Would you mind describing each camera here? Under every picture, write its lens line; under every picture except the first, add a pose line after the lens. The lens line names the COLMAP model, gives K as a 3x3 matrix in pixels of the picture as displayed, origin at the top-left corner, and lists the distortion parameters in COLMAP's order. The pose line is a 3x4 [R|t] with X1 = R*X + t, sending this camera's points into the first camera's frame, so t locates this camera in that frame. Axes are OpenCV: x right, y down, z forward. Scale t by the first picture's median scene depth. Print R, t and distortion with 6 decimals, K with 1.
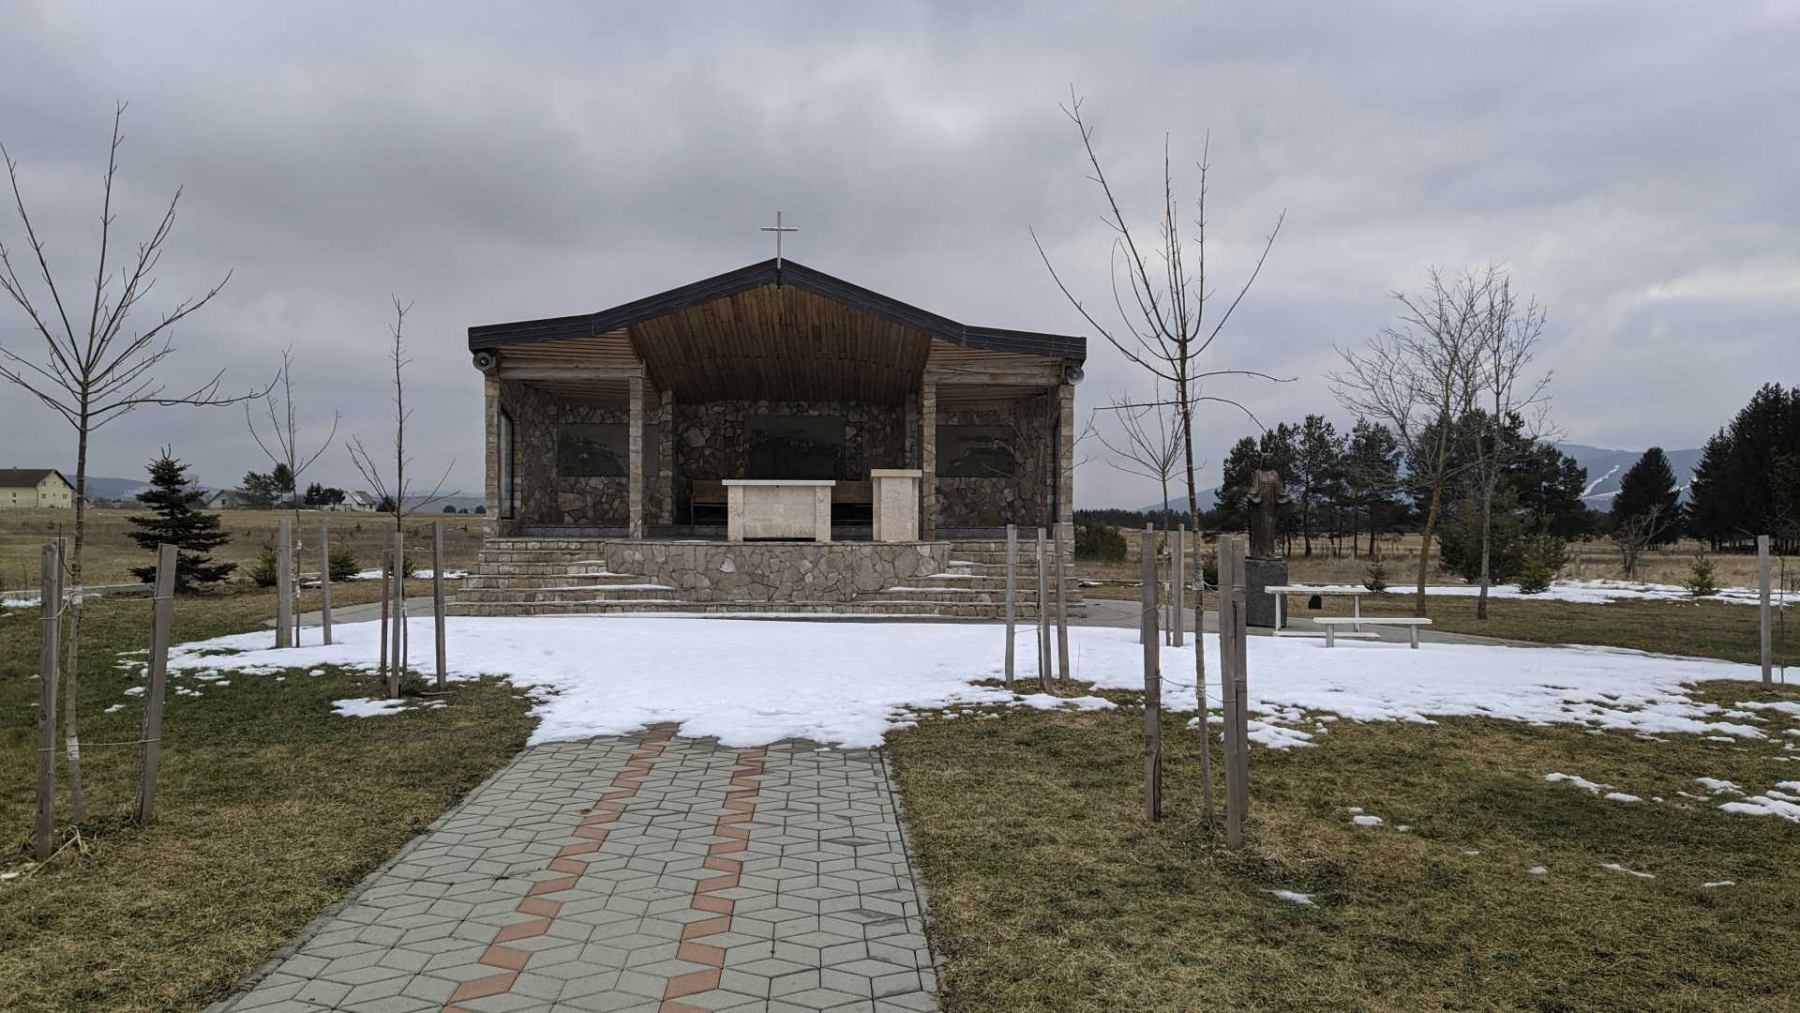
lens RADIAL K [[1330.6, 0, 900.1], [0, 1330.6, 499.1], [0, 0, 1]] dist [0.102800, -0.148016]
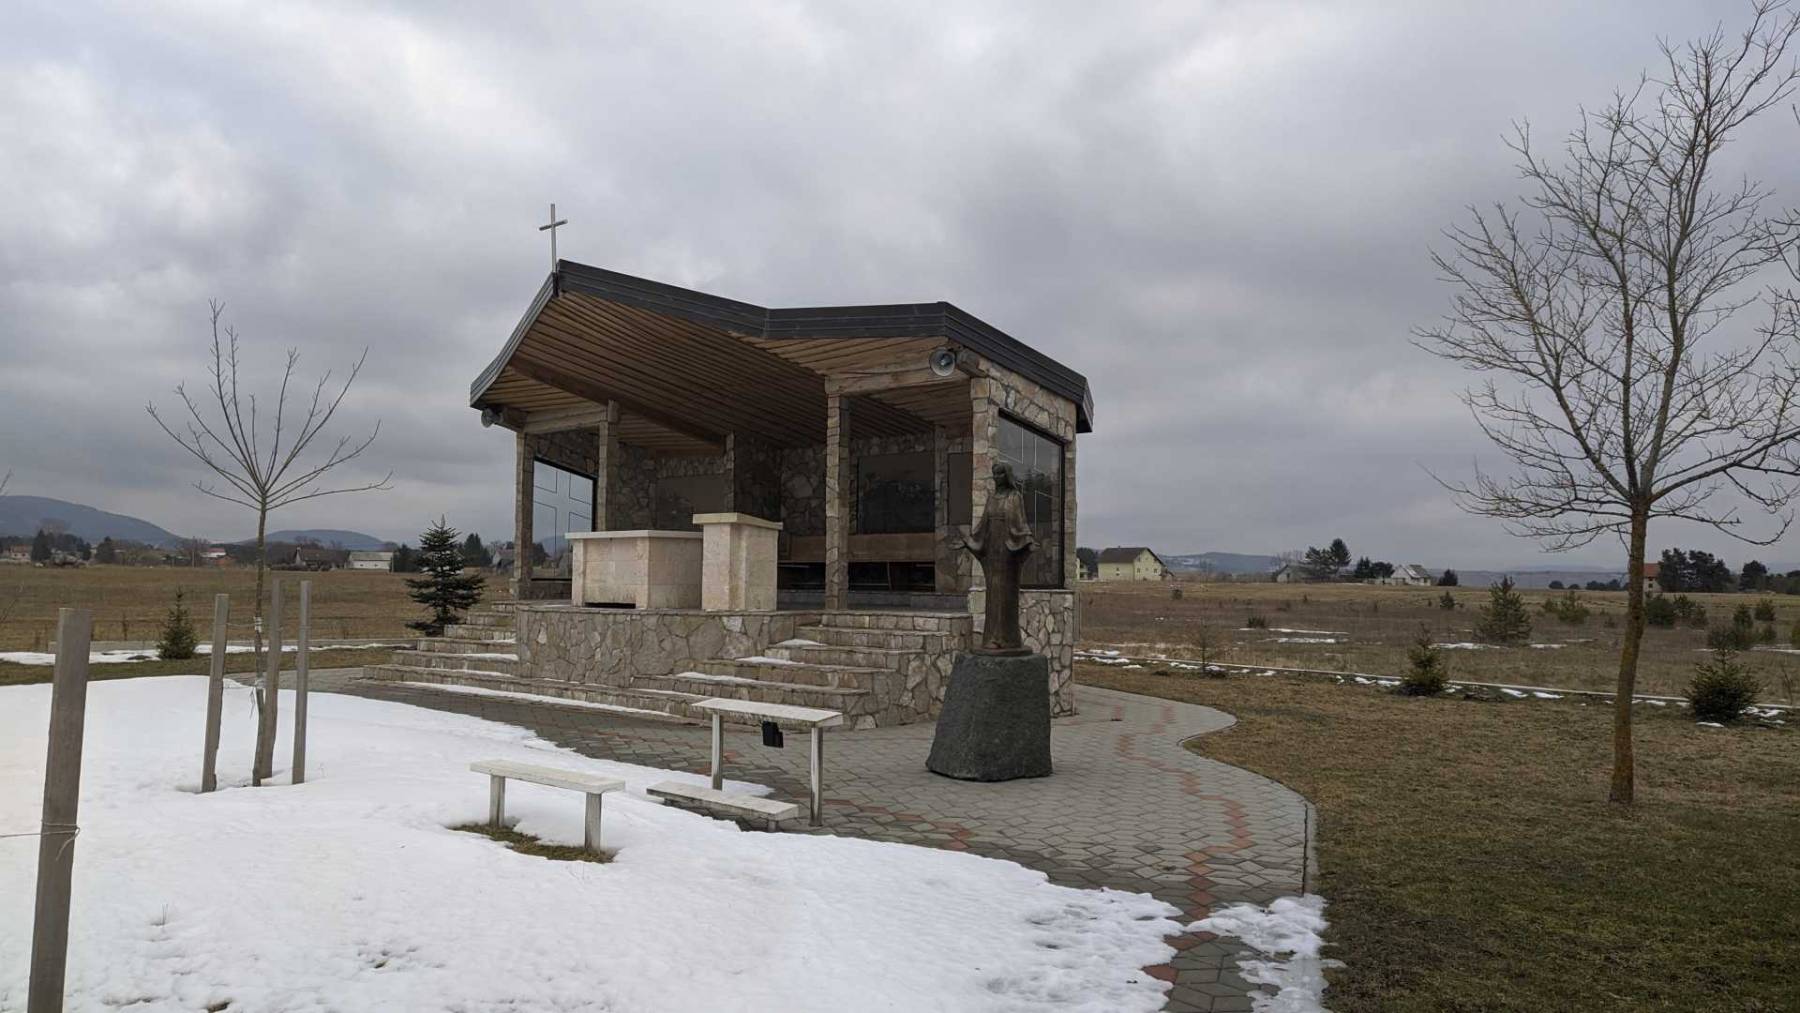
lens RADIAL K [[1324.7, 0, 900.0], [0, 1324.7, 506.5], [0, 0, 1]] dist [0.120489, -0.165872]
pose [[0.691085, -0.037678, -0.721791, 0.531578], [0.001209, 0.998699, -0.050975, 0.010240], [0.722773, 0.034355, 0.690231, 0.490158]]
